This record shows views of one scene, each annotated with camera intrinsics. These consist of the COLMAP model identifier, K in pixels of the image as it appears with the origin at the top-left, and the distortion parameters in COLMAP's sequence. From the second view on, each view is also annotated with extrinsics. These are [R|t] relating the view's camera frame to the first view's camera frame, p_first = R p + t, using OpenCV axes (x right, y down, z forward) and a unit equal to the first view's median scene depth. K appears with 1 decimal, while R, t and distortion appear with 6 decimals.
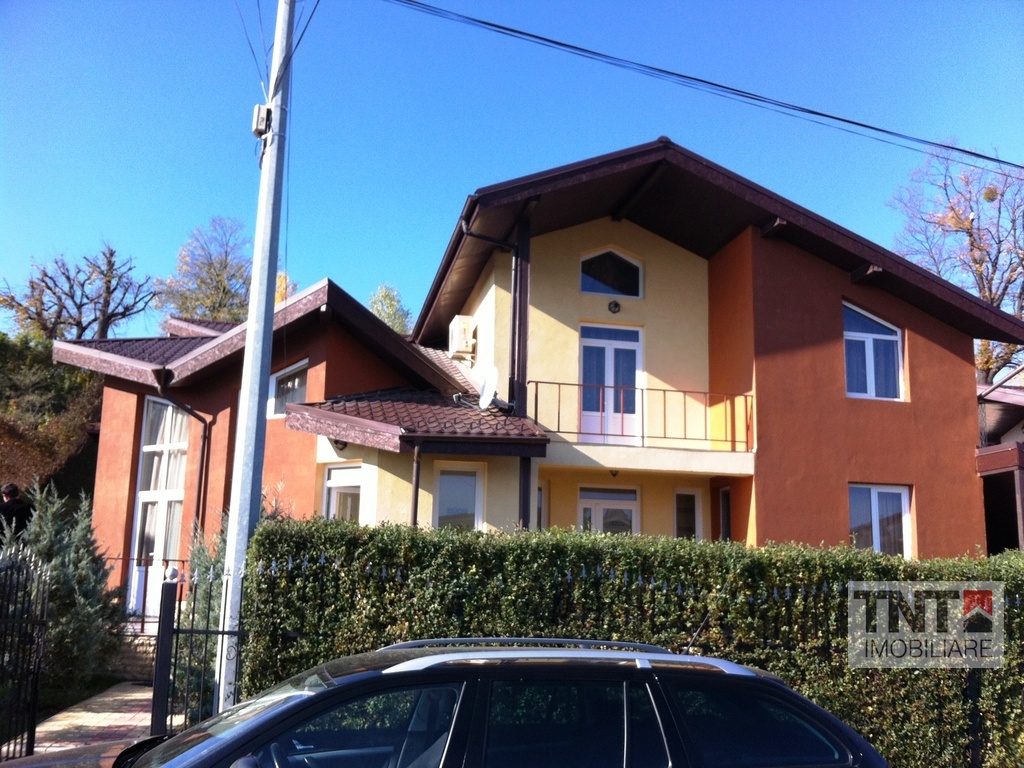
lens RADIAL K [[985.9, 0, 525.6], [0, 985.9, 404.4], [0, 0, 1]] dist [0.101817, -0.355645]
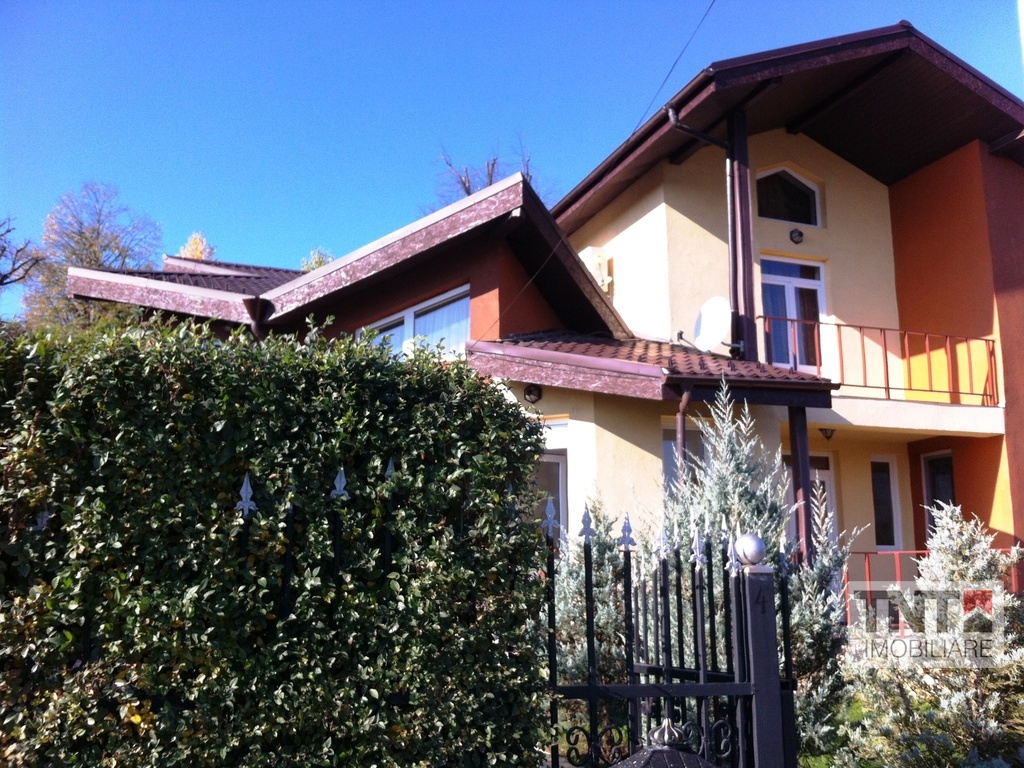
lens RADIAL K [[985.9, 0, 525.6], [0, 985.9, 404.4], [0, 0, 1]] dist [0.101817, -0.355645]
pose [[0.988407, -0.001896, 0.151814, -0.279796], [0.000625, 0.999964, 0.008422, 0.037327], [-0.151824, -0.008229, 0.988373, 0.230955]]
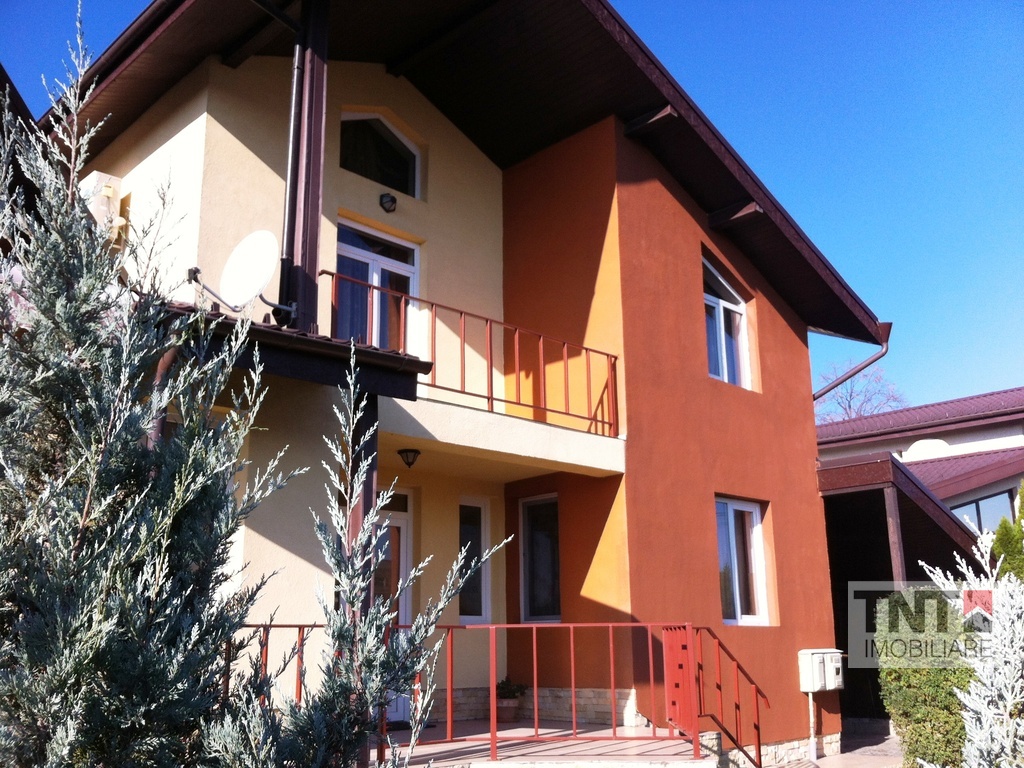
lens RADIAL K [[982.8, 0, 546.0], [0, 982.8, 386.3], [0, 0, 1]] dist [0.104498, -0.367760]
pose [[0.833990, 0.104790, 0.541738, -0.165750], [-0.063958, 0.993542, -0.093722, 0.075103], [-0.548060, 0.043514, 0.835306, 0.459607]]
